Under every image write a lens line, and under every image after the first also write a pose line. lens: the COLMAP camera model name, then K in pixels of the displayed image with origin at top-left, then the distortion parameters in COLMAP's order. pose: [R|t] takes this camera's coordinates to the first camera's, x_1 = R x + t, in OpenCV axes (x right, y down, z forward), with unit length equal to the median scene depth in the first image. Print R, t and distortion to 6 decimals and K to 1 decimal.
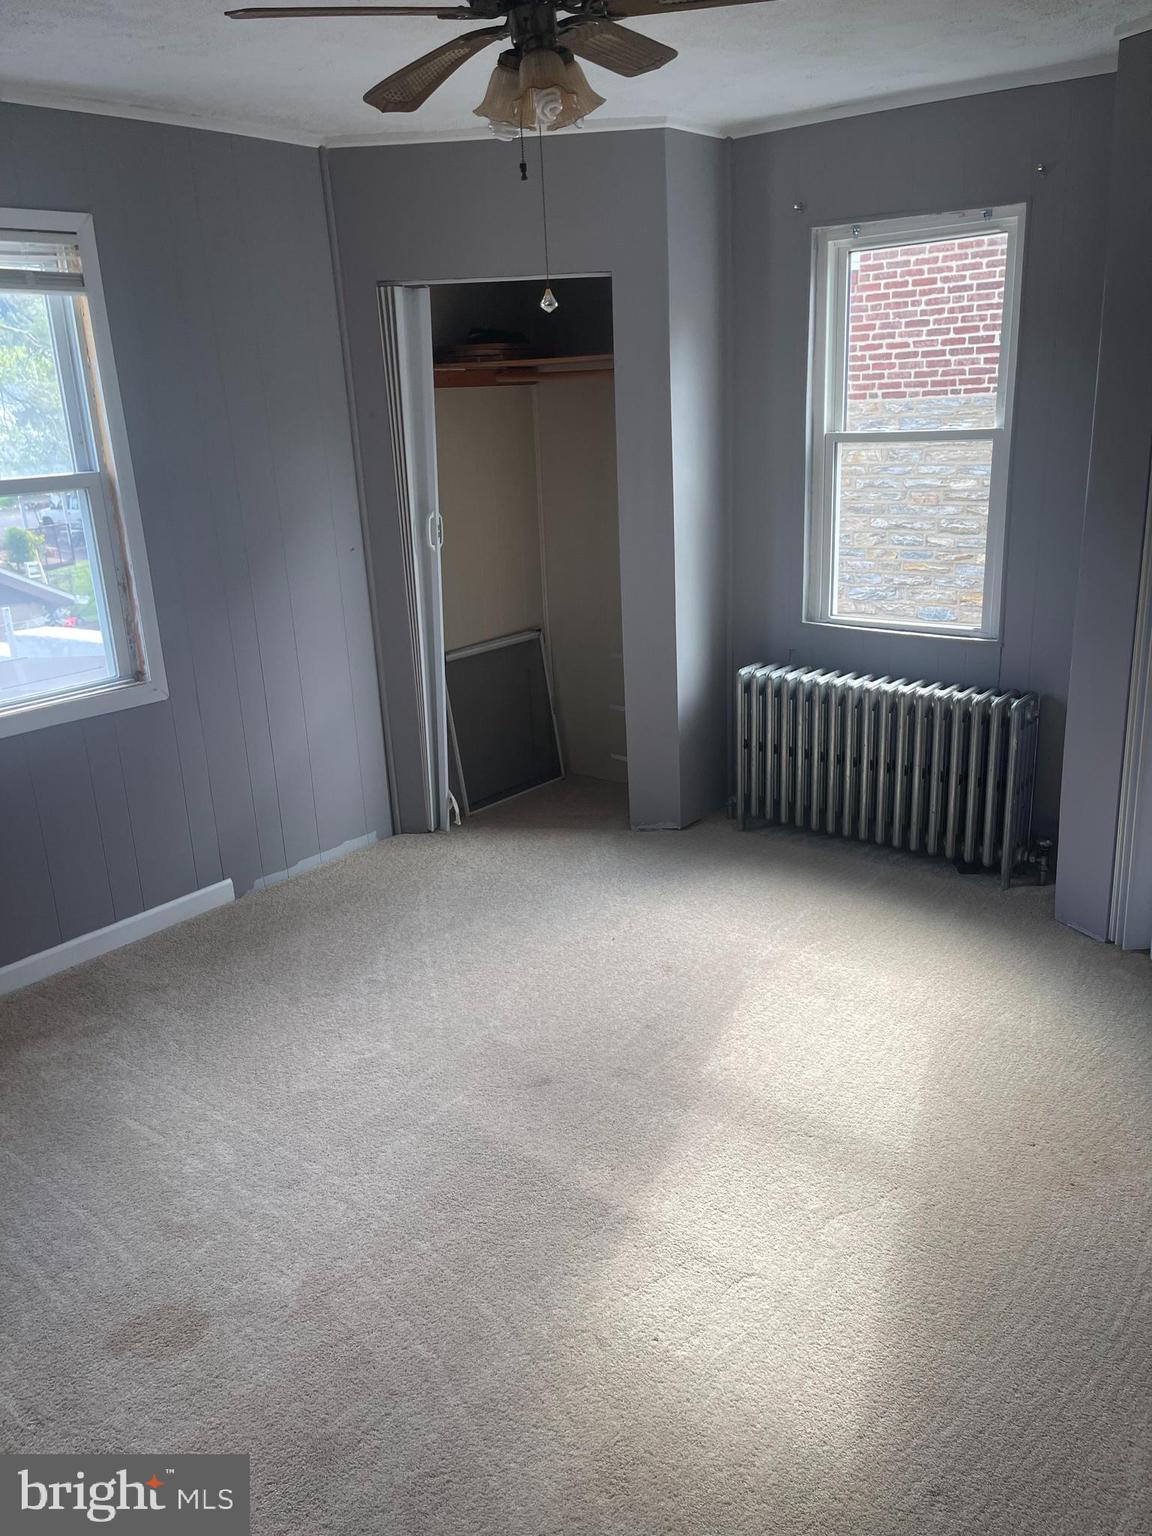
lens RADIAL K [[1159.3, 0, 572.6], [0, 1159.3, 773.2], [0, 0, 1]] dist [0.069873, -0.093154]
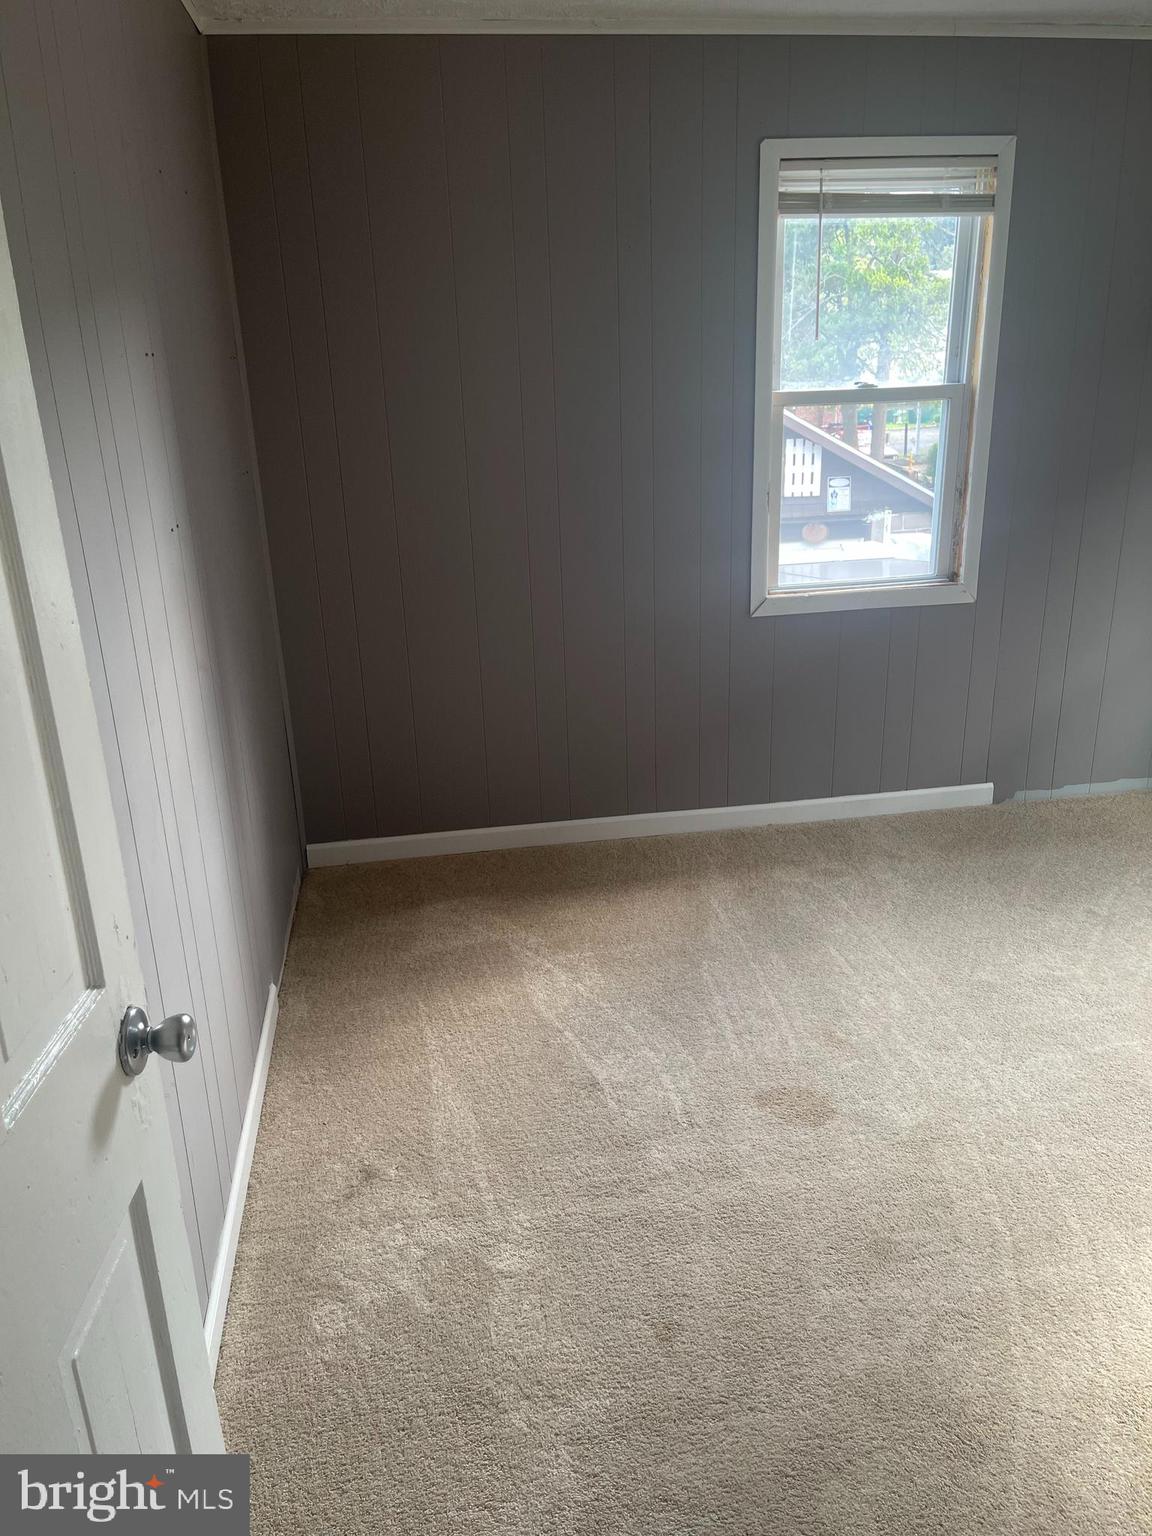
lens RADIAL K [[1159.3, 0, 572.6], [0, 1159.3, 773.2], [0, 0, 1]] dist [0.069873, -0.093154]
pose [[0.736290, 0.244112, -0.631099, 0.108805], [-0.204946, 0.969303, 0.135824, 0.020394], [0.644883, 0.029335, 0.763718, -0.052360]]
